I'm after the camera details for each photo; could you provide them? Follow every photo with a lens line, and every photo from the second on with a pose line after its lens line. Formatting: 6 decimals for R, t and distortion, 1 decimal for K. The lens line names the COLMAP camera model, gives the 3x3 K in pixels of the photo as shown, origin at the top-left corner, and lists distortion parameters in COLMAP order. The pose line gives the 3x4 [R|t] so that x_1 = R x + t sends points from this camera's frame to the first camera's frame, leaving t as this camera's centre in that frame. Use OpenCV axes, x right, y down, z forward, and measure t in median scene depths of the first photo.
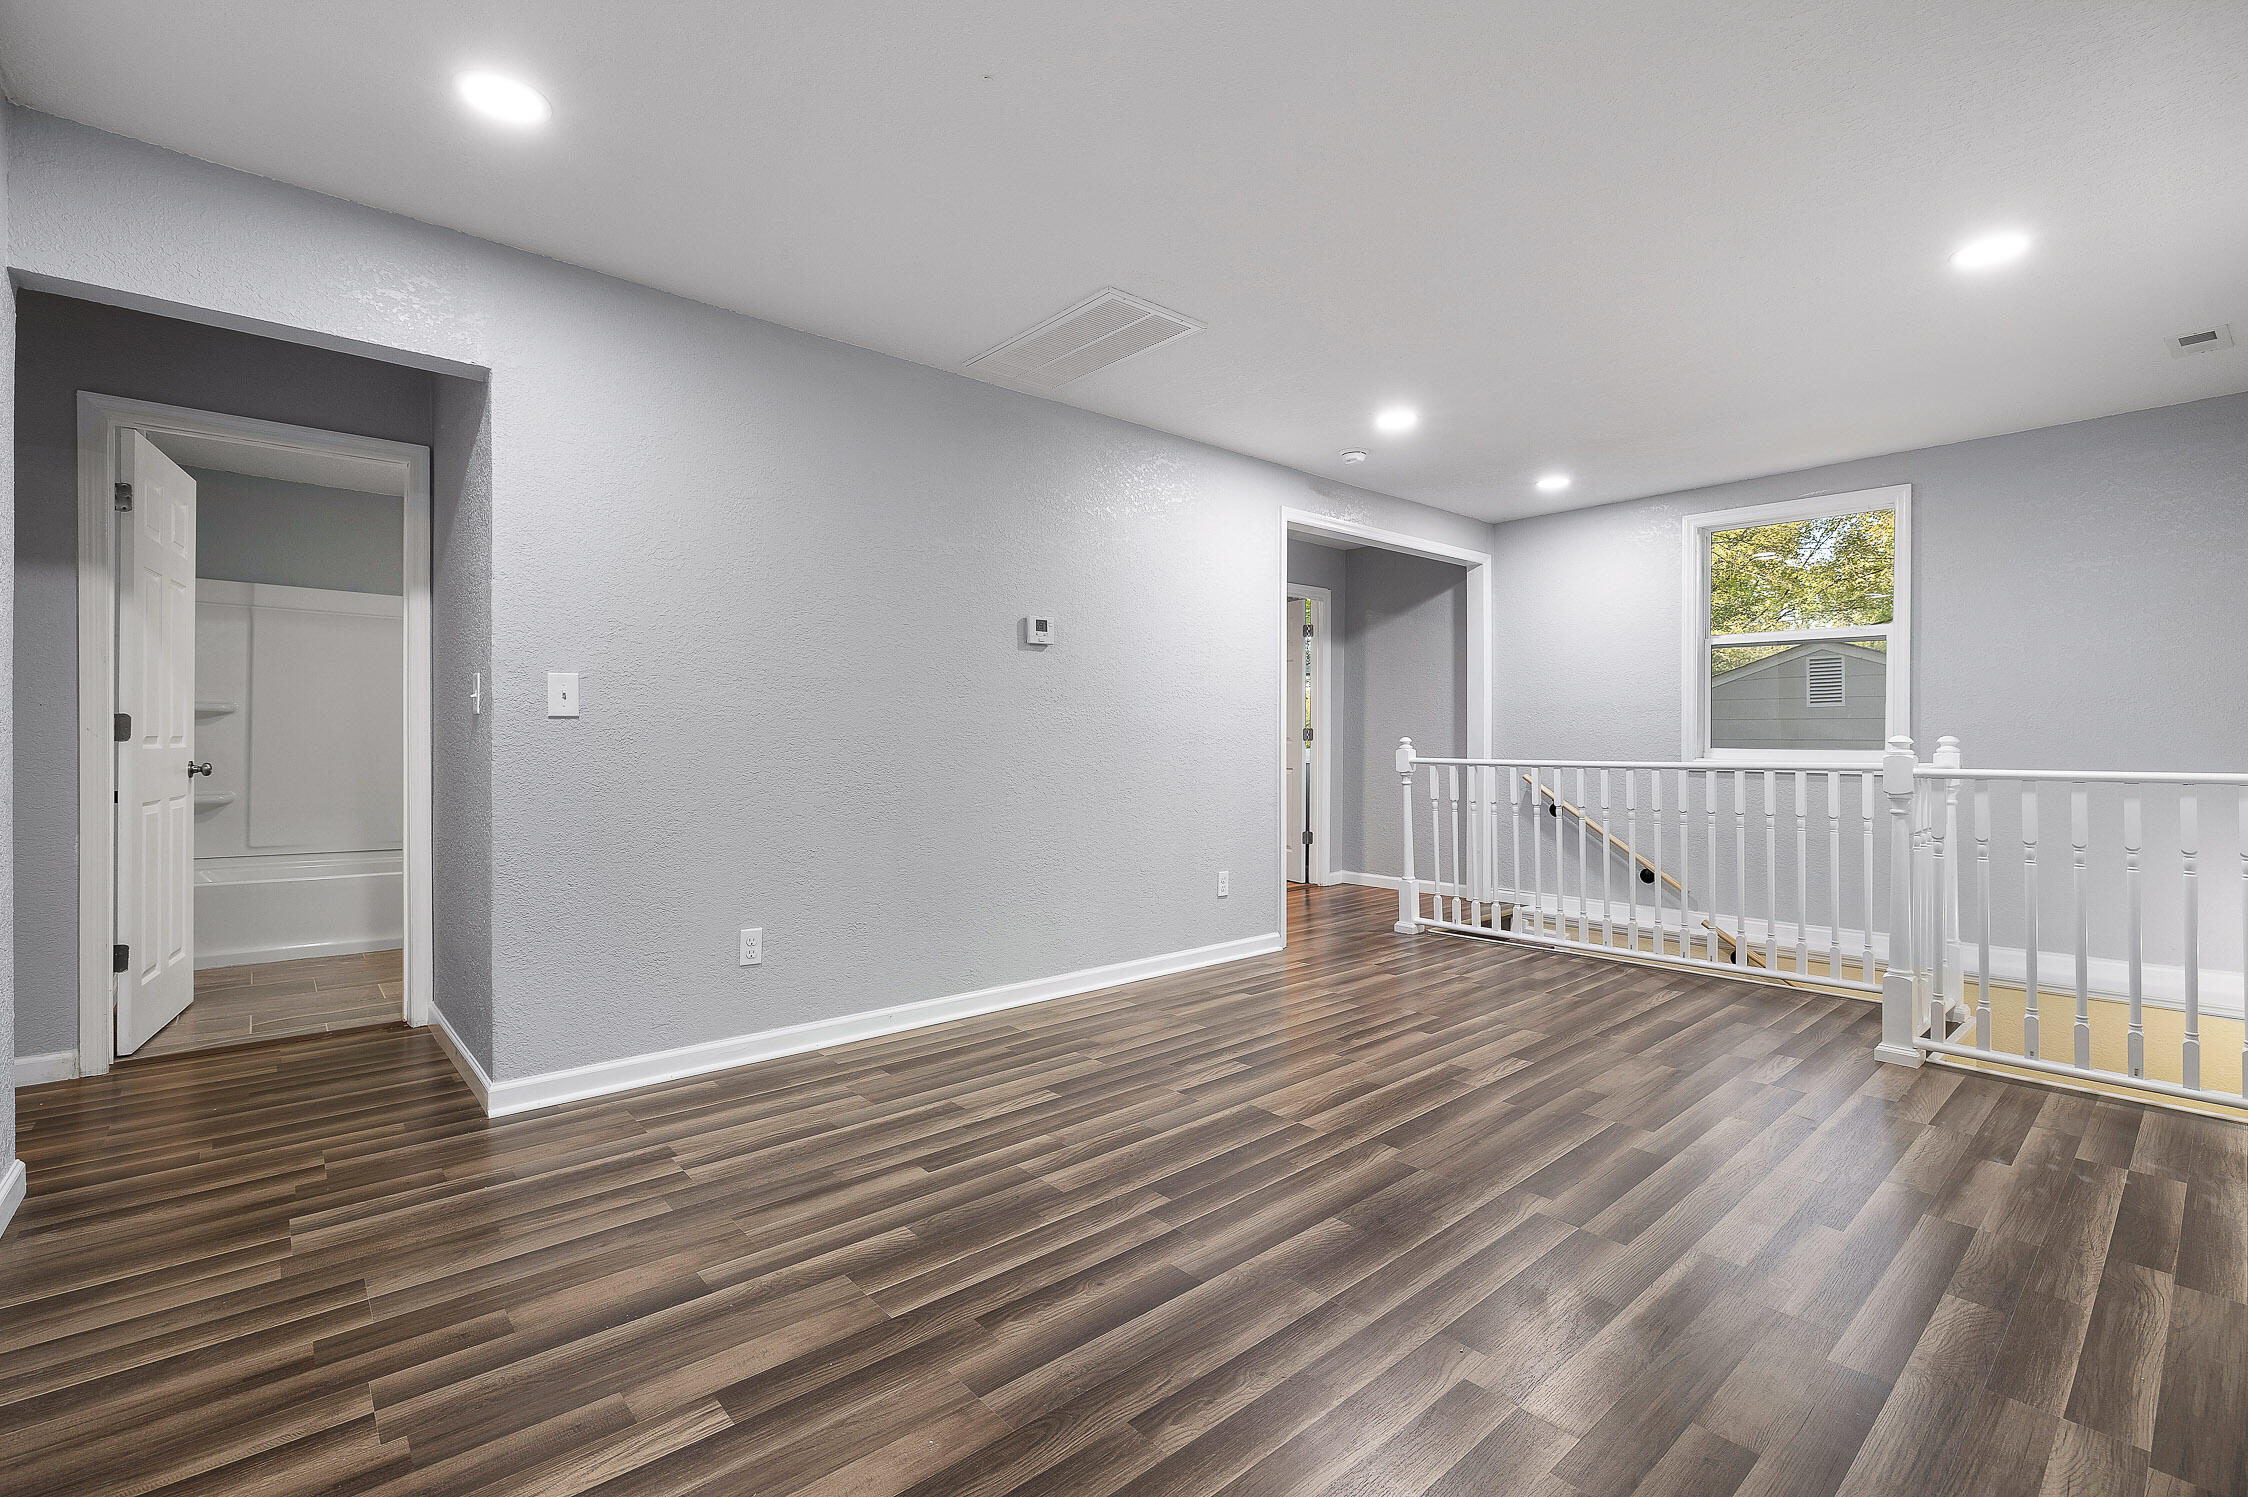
lens RADIAL K [[1022.0, 0, 1113.7], [0, 1022.0, 752.1], [0, 0, 1]] dist [-0.001240, 0.000151]
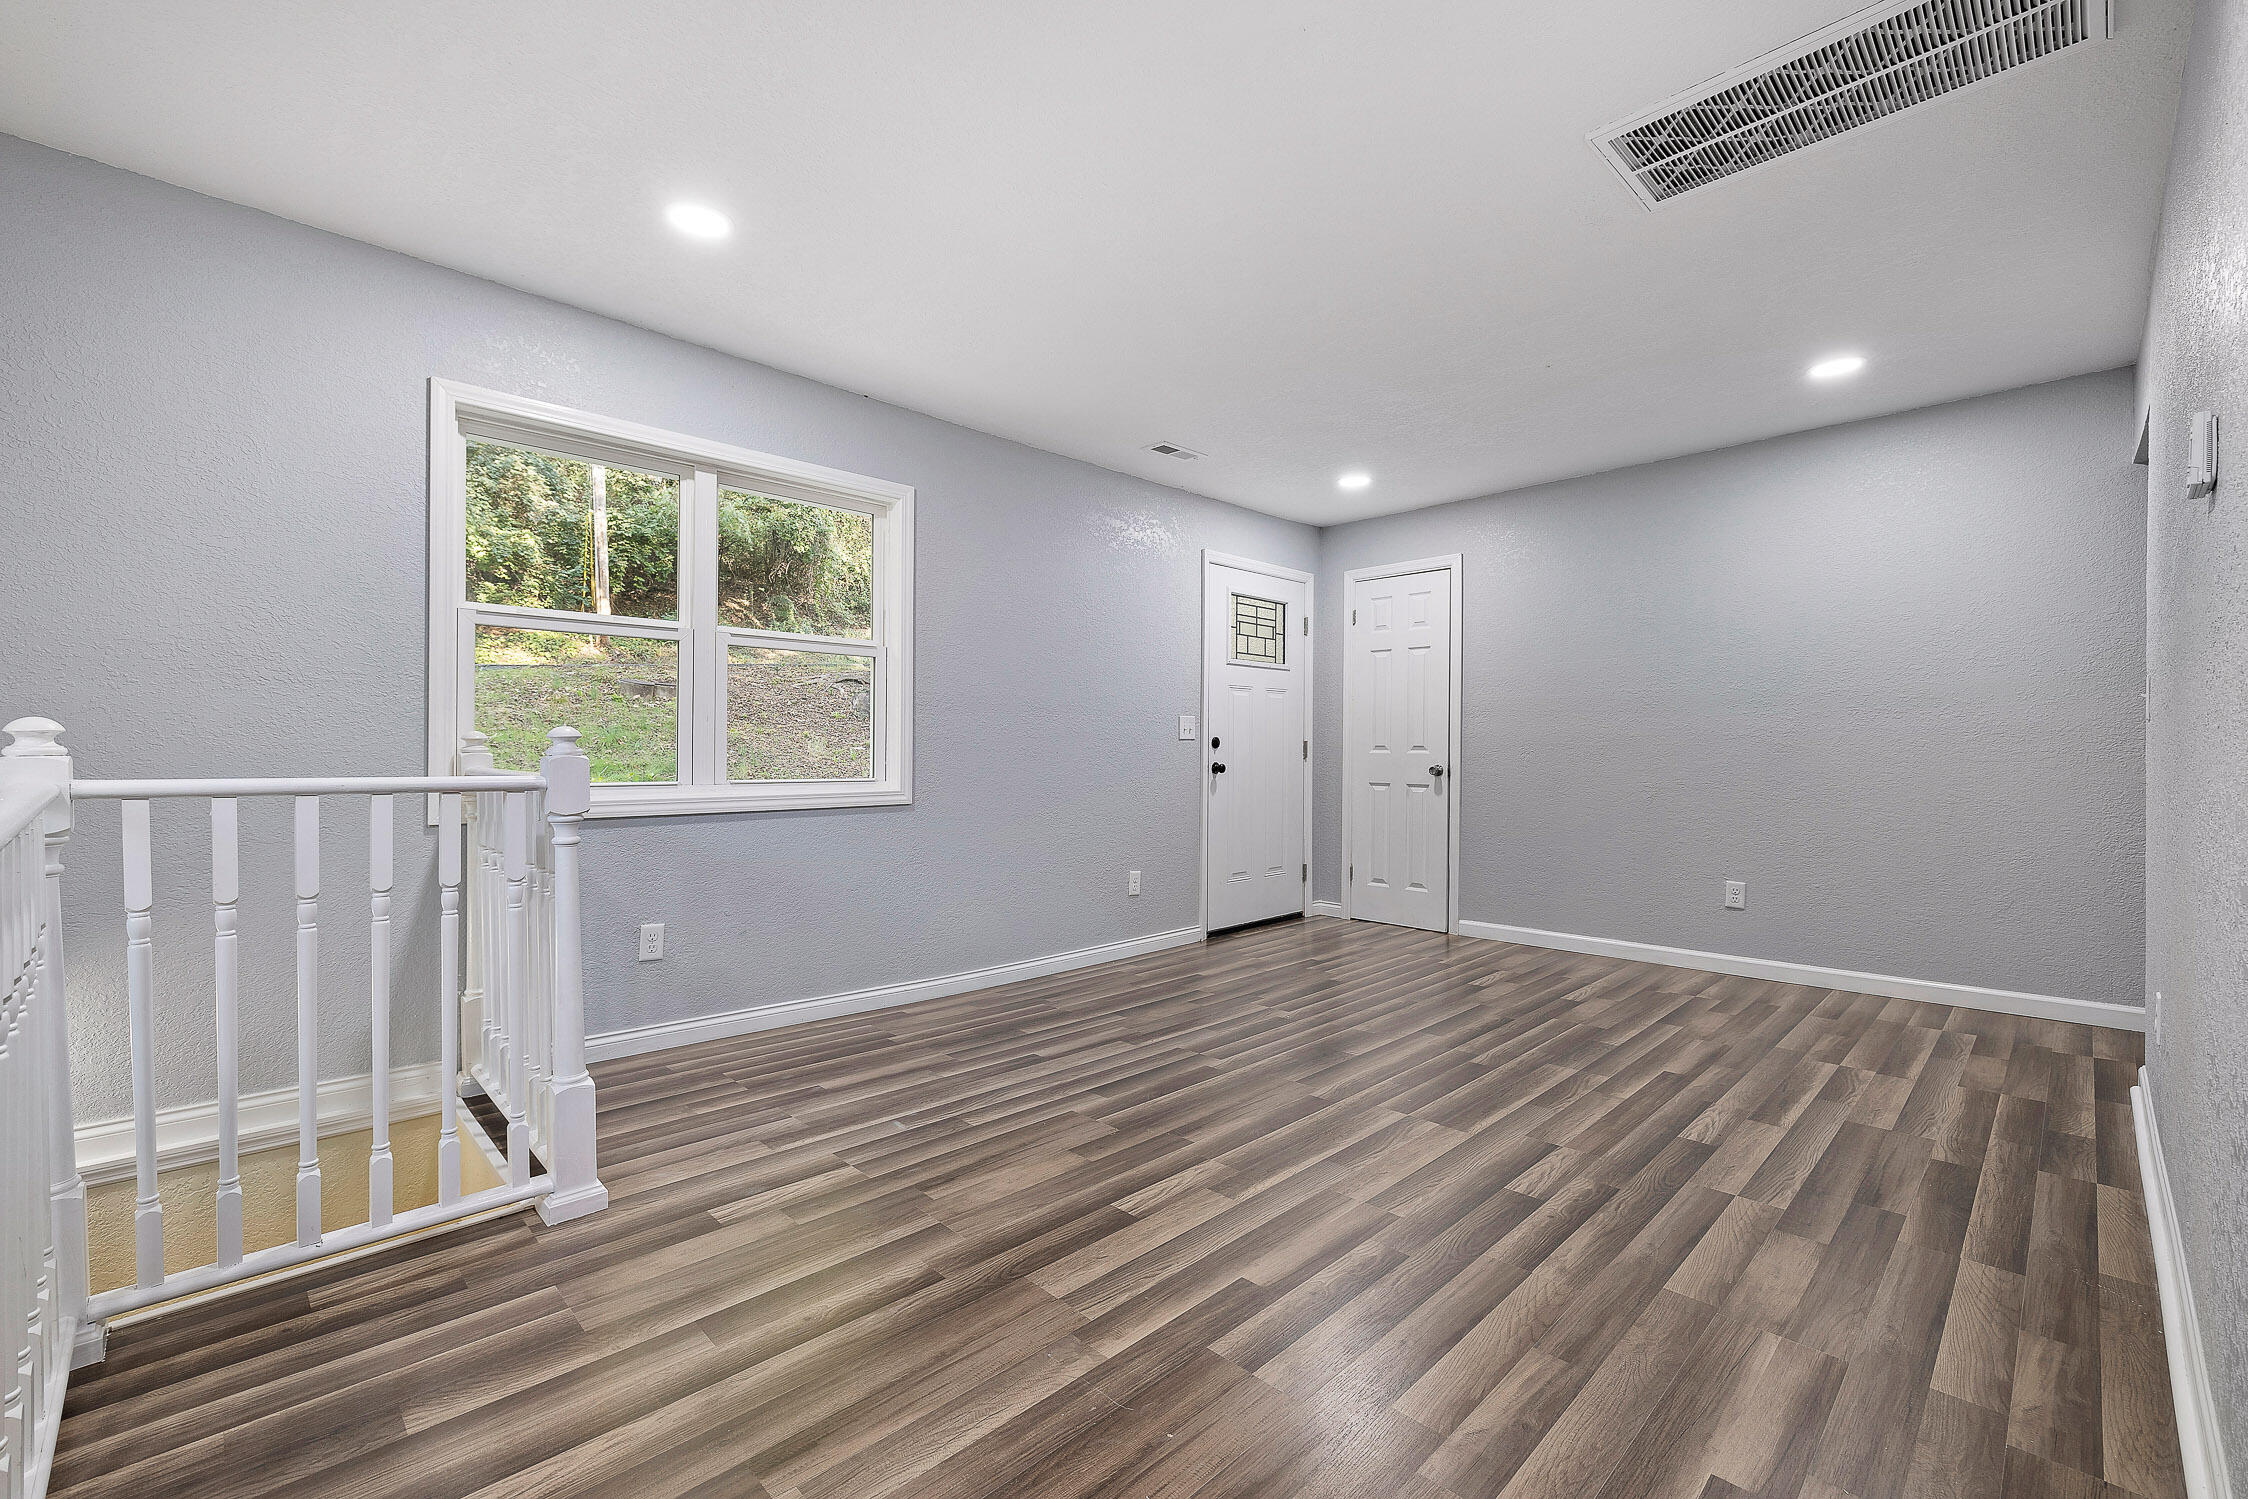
lens RADIAL K [[950.9, 0, 1112.4], [0, 950.9, 736.9], [0, 0, 1]] dist [-0.000604, 0.000343]
pose [[-0.998961, -0.006819, -0.045065, 0.331878], [-0.006758, 0.999976, -0.001506, -0.007579], [0.045074, -0.001200, -0.998983, 1.234772]]
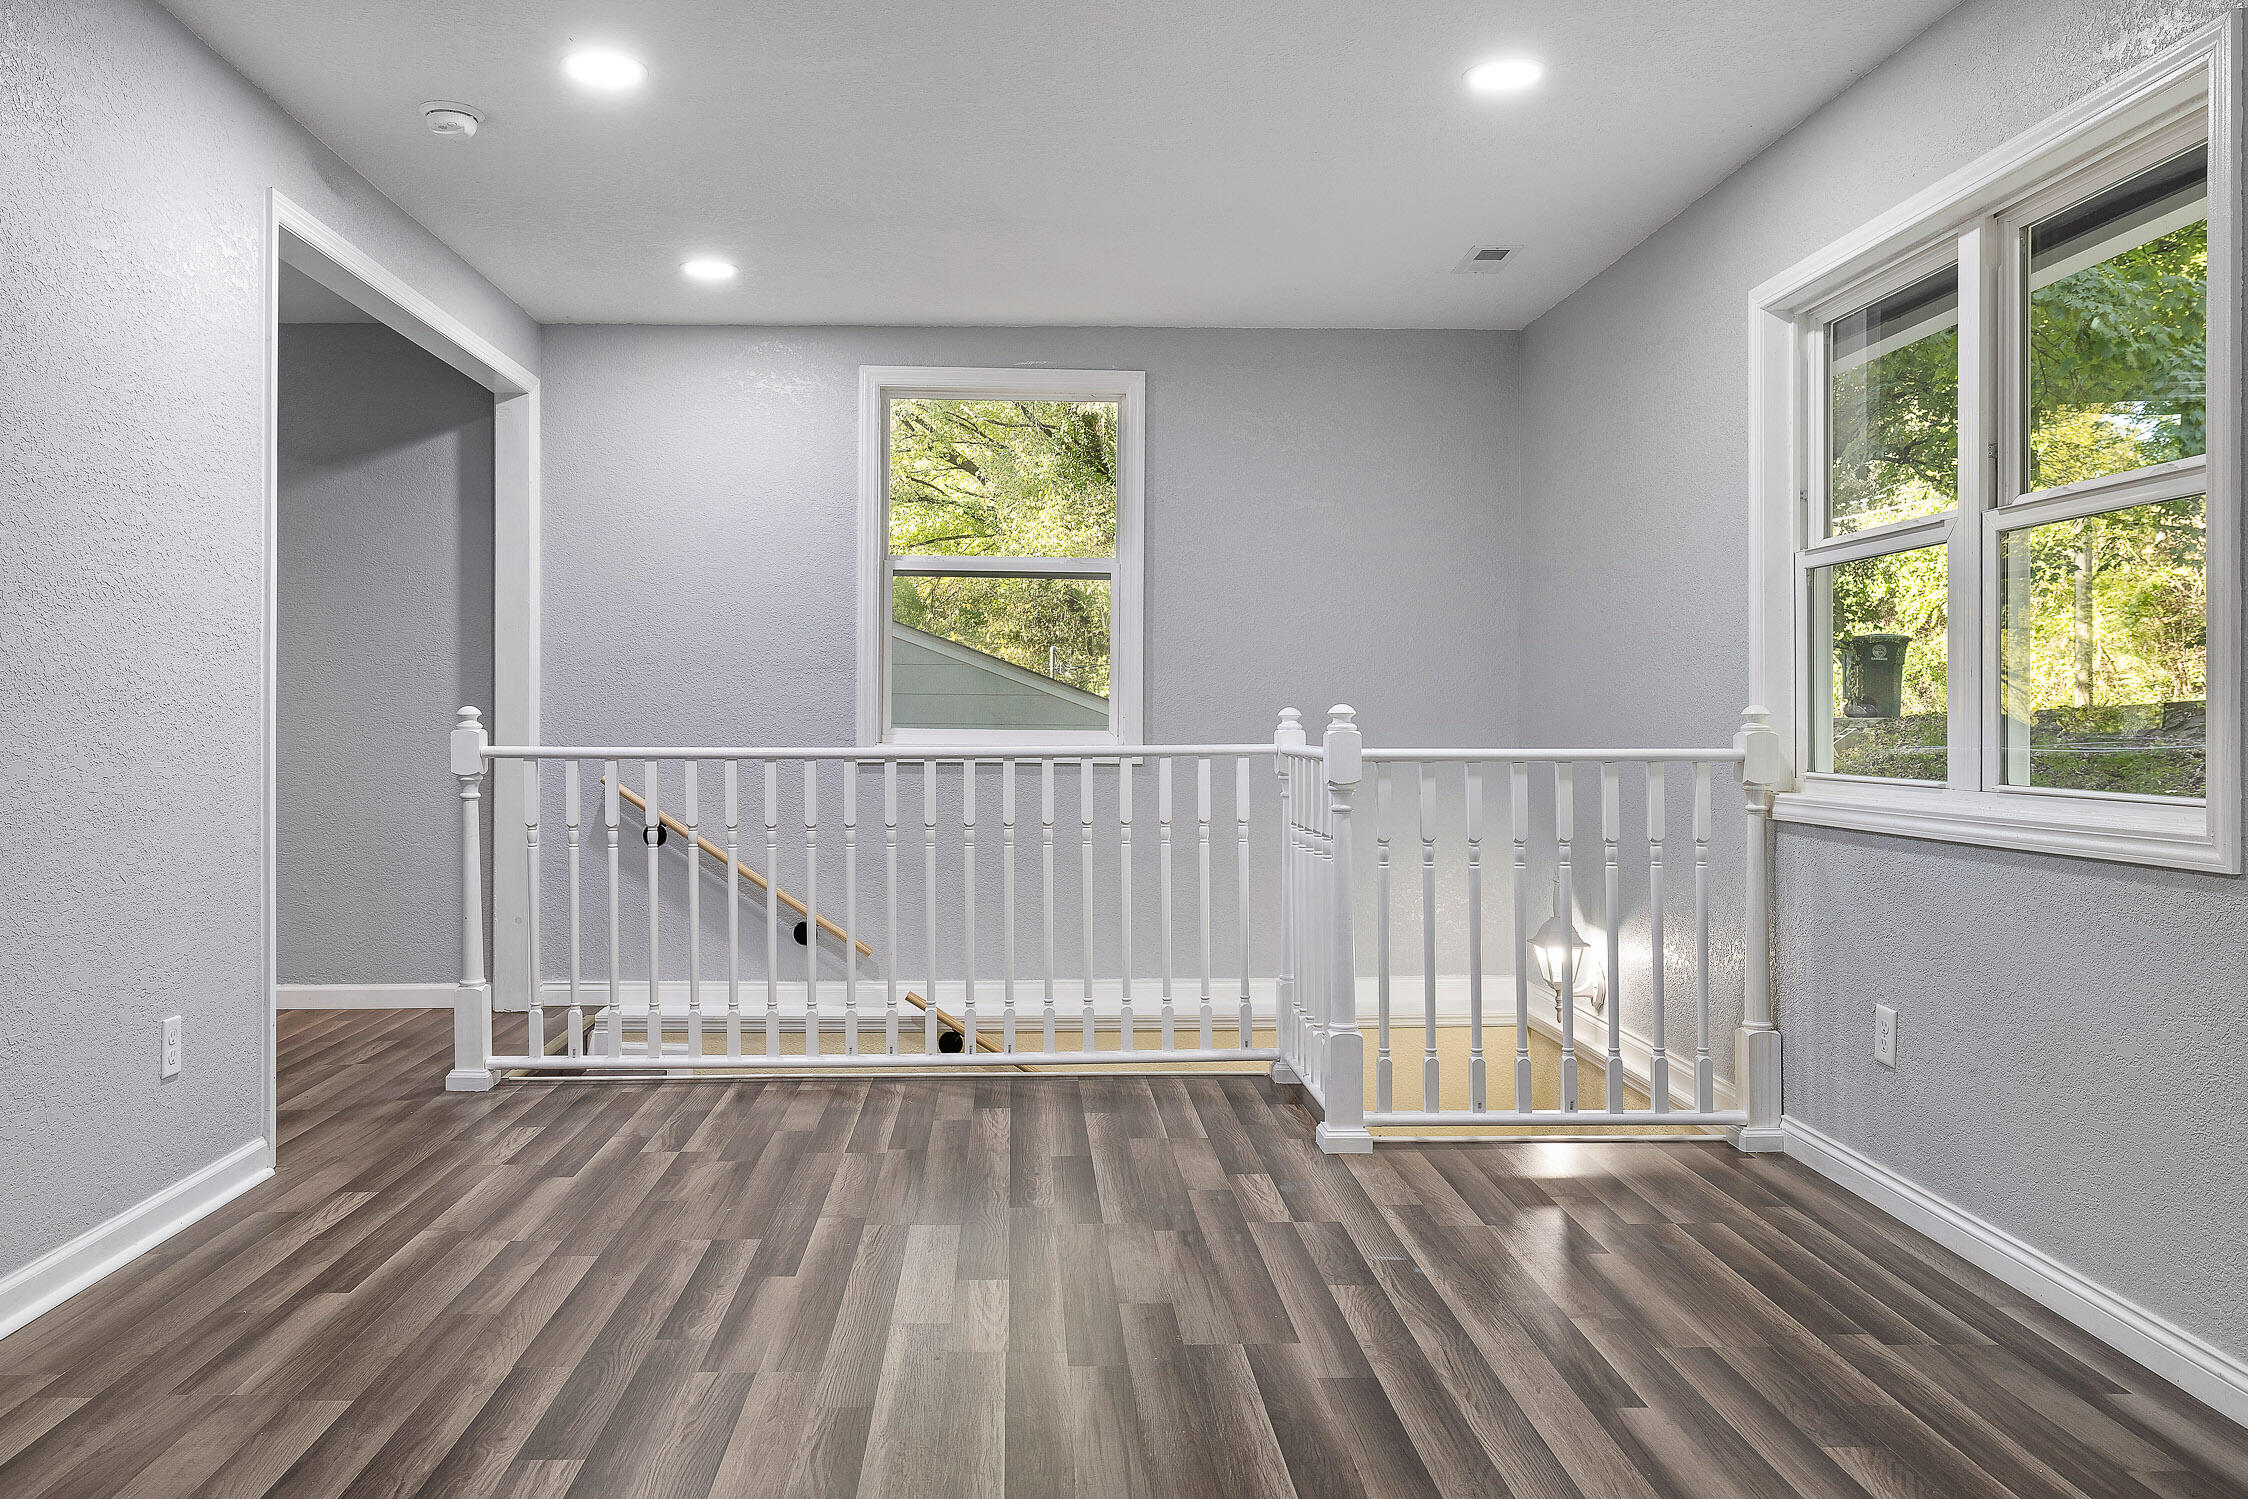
lens RADIAL K [[1666.1, 0, 1111.6], [0, 1666.1, 735.6], [0, 0, 1]] dist [-0.001019, -0.000421]
pose [[0.623374, -0.004818, 0.781909, -0.202534], [0.007994, 0.999968, -0.000211, 0.003794], [-0.781883, 0.006382, 0.623392, 0.287193]]
